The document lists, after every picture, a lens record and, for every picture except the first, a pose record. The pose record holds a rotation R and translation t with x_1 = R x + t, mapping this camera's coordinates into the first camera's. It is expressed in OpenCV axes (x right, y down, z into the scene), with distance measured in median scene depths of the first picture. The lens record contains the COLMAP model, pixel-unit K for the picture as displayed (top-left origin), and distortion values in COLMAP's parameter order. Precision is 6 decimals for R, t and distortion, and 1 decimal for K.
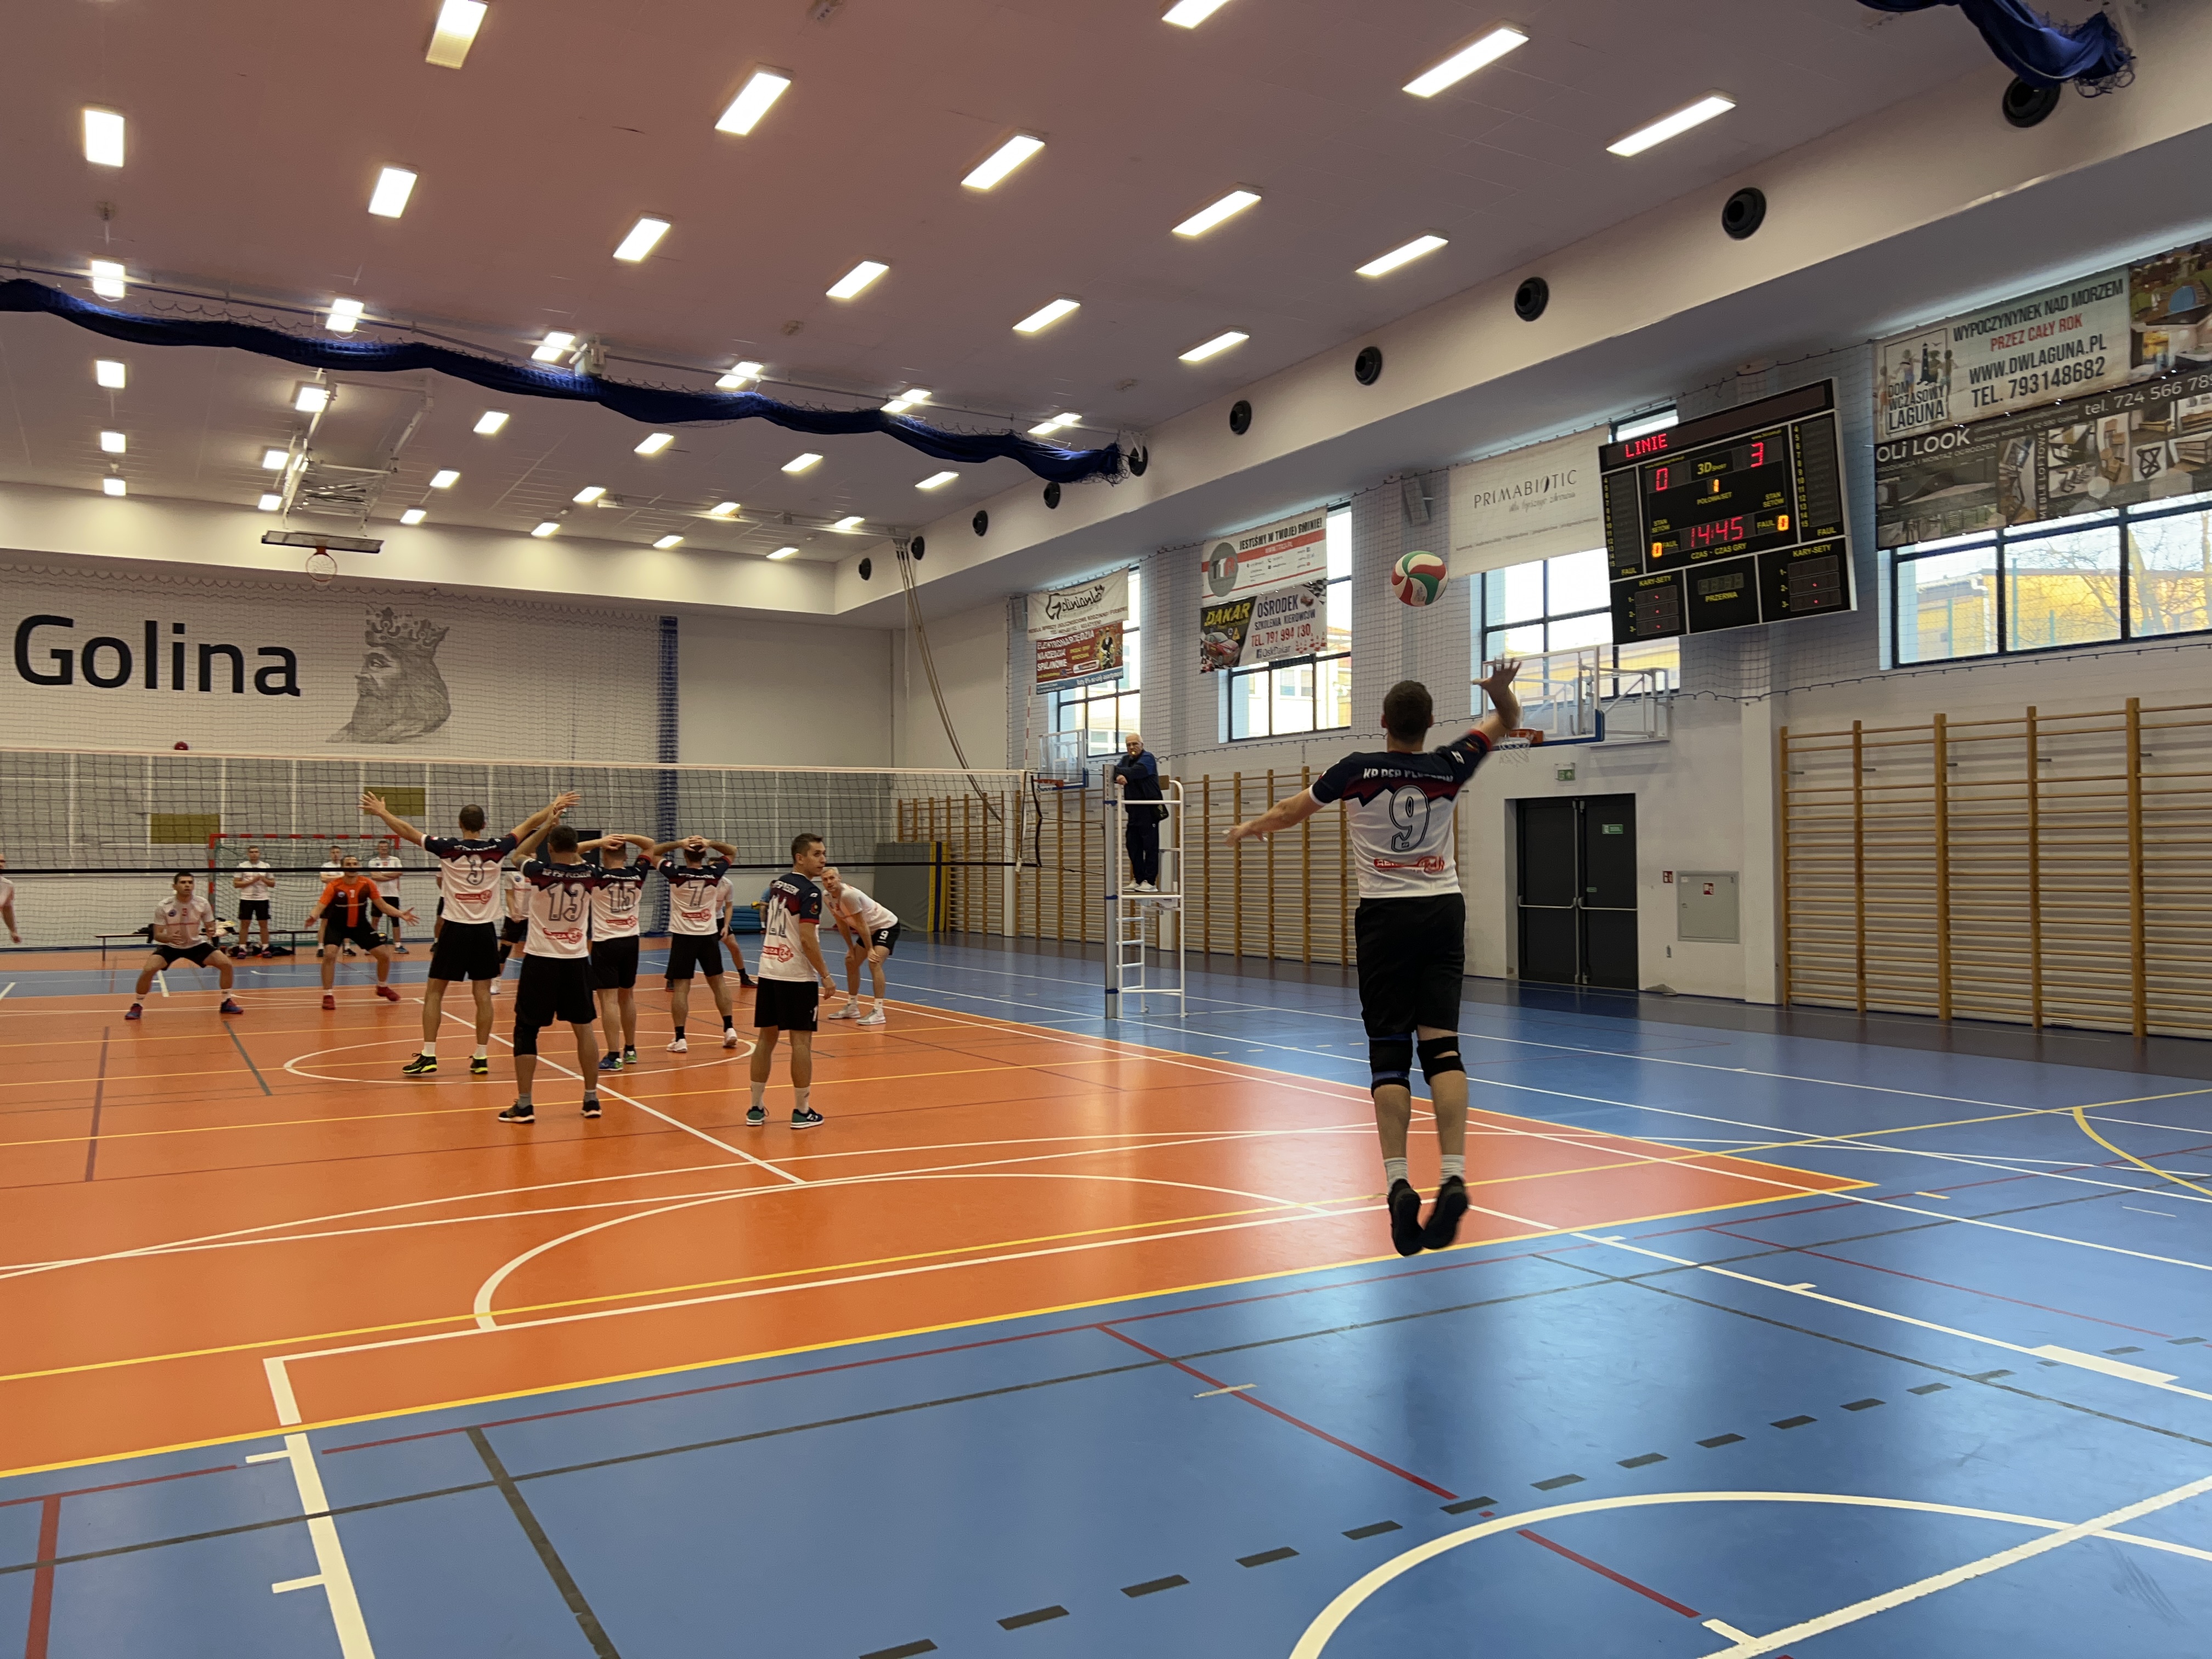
lens RADIAL K [[1633.2, 0, 1108.7], [0, 1633.2, 840.1], [0, 0, 1]] dist [0.065823, -0.089595]
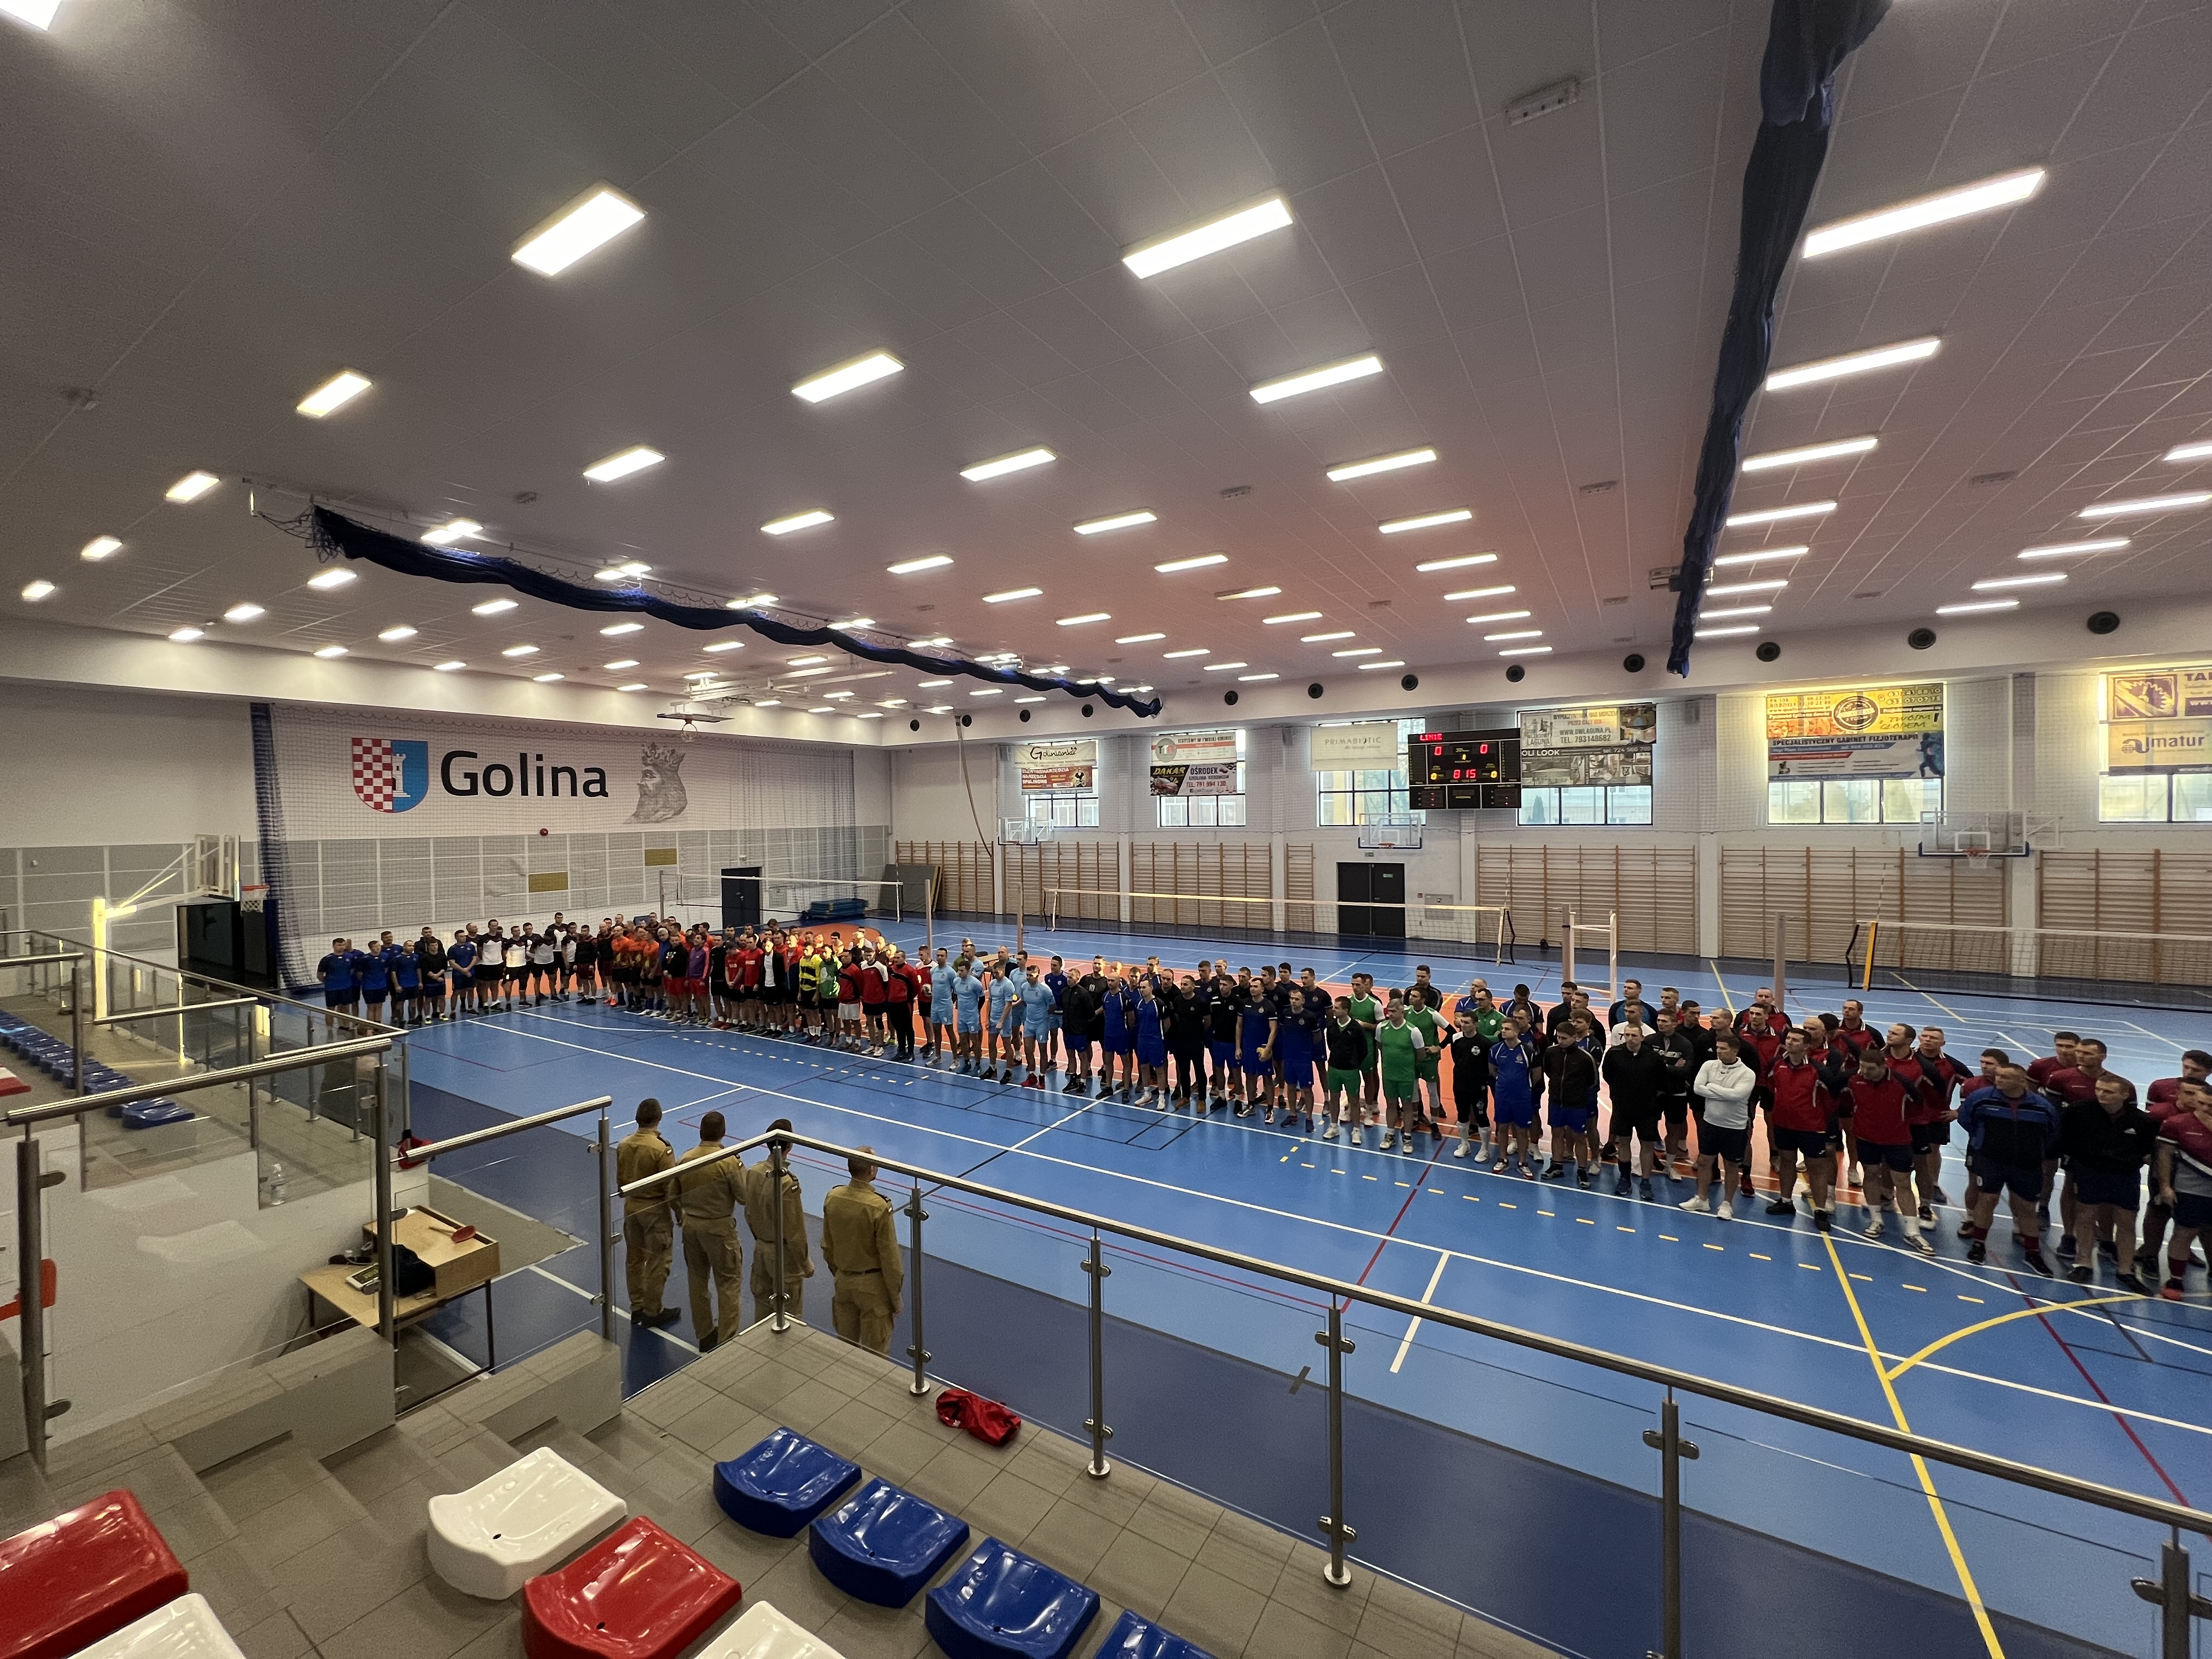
lens RADIAL K [[879.5, 0, 1099.9], [0, 879.5, 834.1], [0, 0, 1]] dist [-0.000990, -0.000321]
pose [[0.886577, -0.021449, 0.462084, -0.760444], [0.006160, 0.999383, 0.034571, -0.127514], [-0.462540, -0.027803, 0.886162, -0.016950]]
